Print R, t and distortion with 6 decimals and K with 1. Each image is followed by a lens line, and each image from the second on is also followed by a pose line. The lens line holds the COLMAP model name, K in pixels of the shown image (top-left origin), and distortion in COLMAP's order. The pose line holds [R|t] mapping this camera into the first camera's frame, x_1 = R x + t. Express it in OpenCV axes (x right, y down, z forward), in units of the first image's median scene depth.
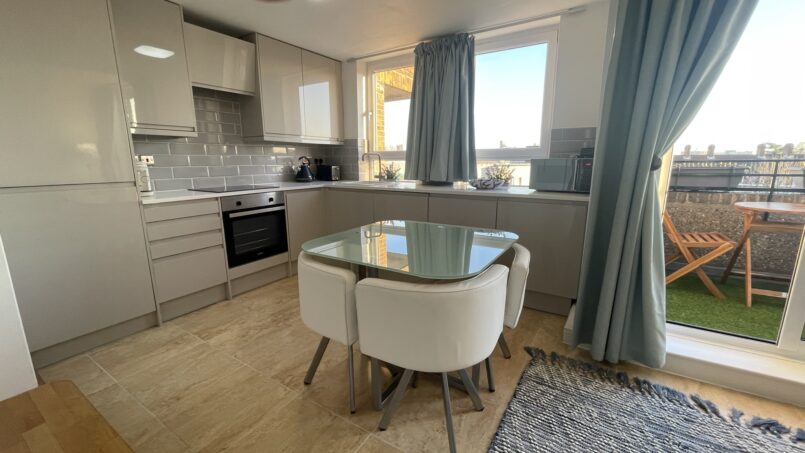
lens RADIAL K [[320.5, 0, 402.5], [0, 320.5, 226.5], [0, 0, 1]] dist [0.002060, -0.003062]
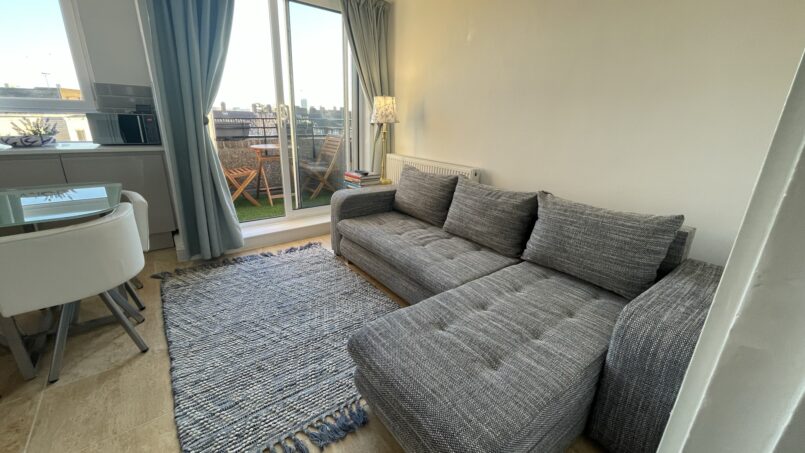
lens RADIAL K [[331.3, 0, 402.5], [0, 331.3, 226.5], [0, 0, 1]] dist [-0.001894, 0.000103]
pose [[0.335711, -0.274331, 0.901133, -0.364606], [0.156534, 0.959598, 0.233814, 0.053246], [-0.928868, 0.062564, 0.365090, -0.337634]]
